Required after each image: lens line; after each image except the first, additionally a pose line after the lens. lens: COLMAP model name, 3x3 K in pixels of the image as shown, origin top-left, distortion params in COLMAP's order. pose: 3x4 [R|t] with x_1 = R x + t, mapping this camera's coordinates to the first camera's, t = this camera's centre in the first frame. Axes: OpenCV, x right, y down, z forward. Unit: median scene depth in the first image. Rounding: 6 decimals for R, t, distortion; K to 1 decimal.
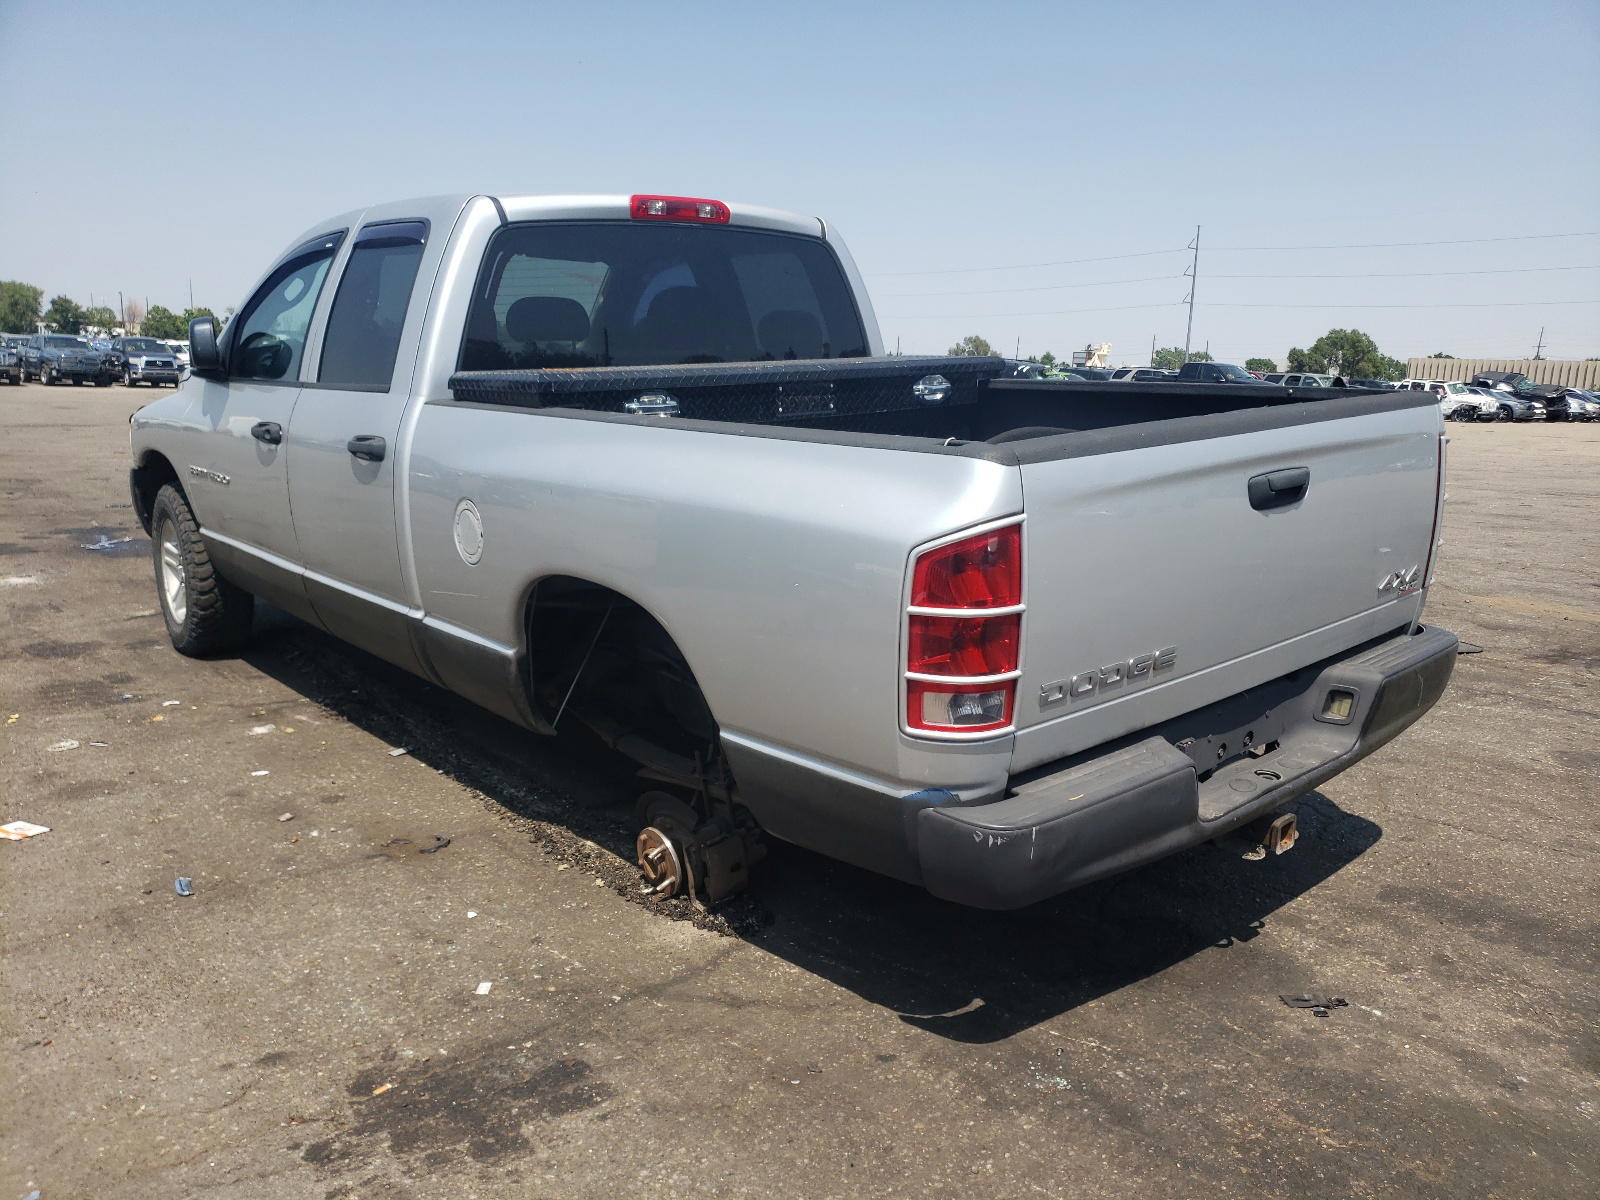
lens RADIAL K [[1415.6, 0, 800.0], [0, 1415.6, 600.0], [0, 0, 1]] dist [-0.011209, 0.014142]
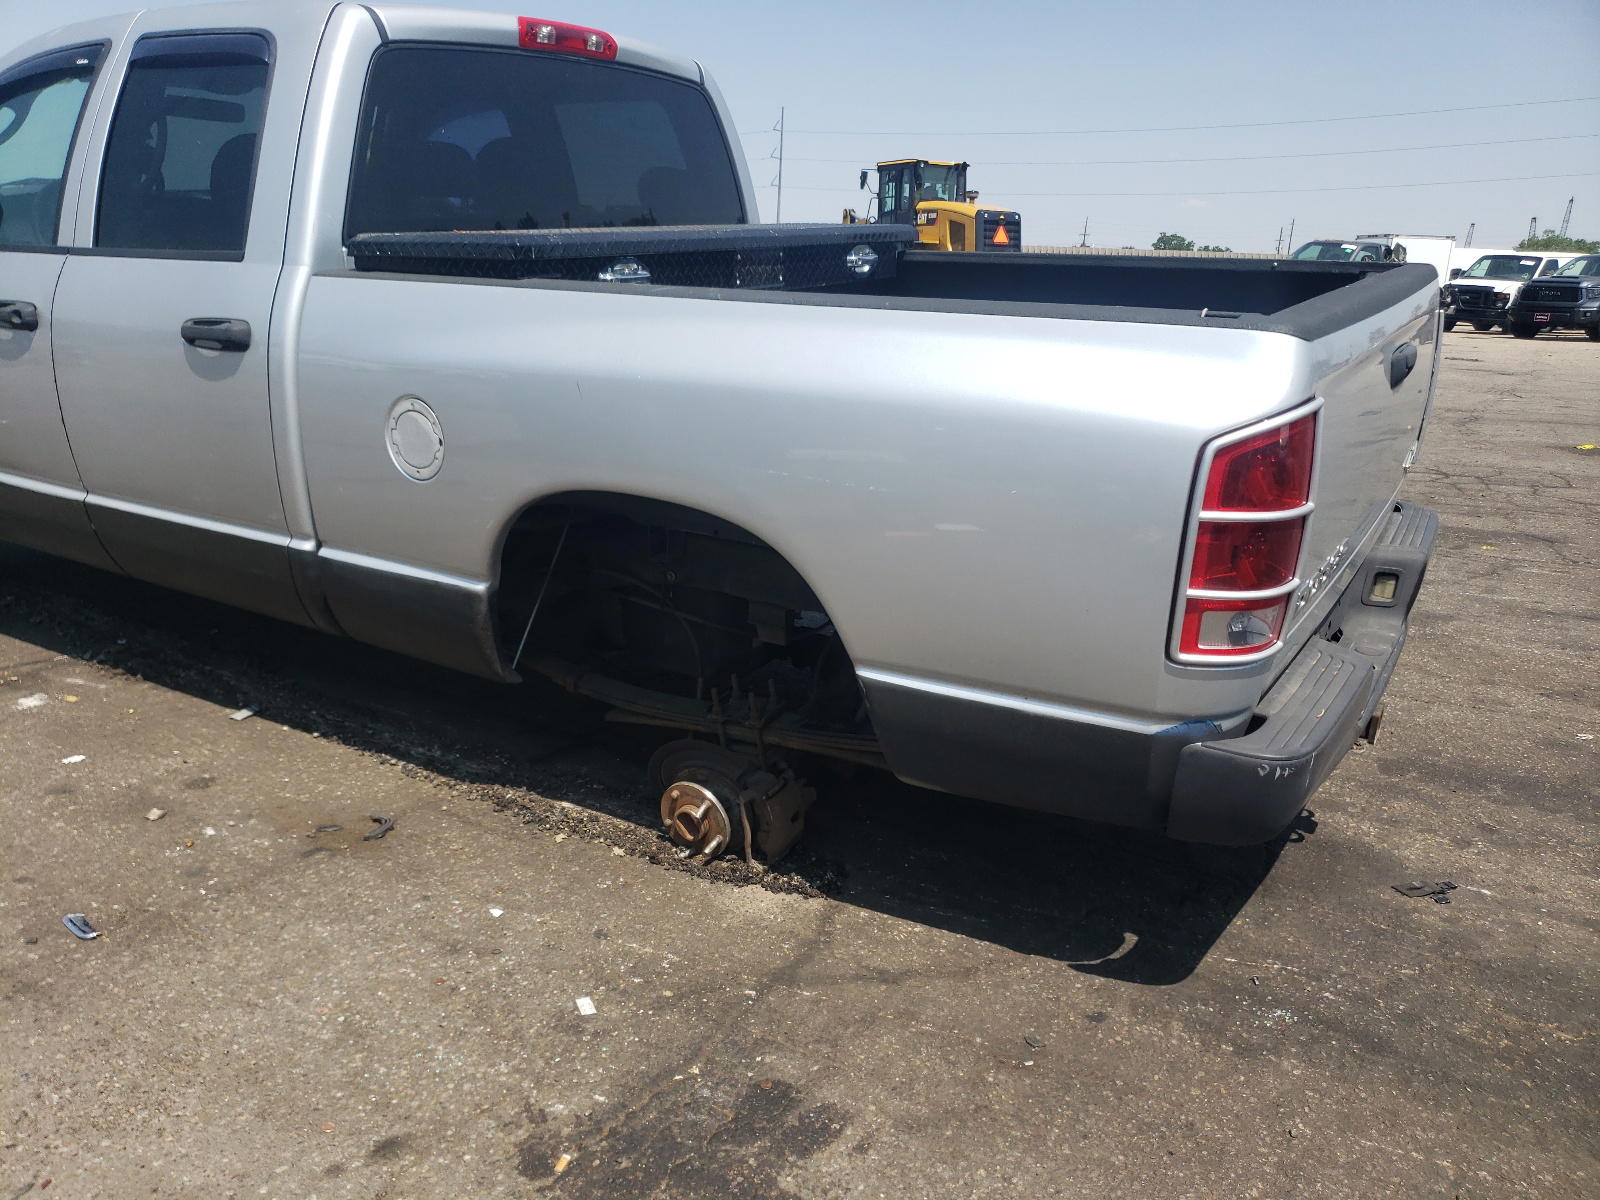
lens RADIAL K [[1391.6, 0, 800.4], [0, 1391.6, 641.2], [0, 0, 1]] dist [0.001719, -0.016944]
pose [[0.949050, -0.077763, 0.305381, -0.286687], [0.043013, 0.991971, 0.118924, -0.020123], [-0.312177, -0.099730, 0.944775, 0.193524]]
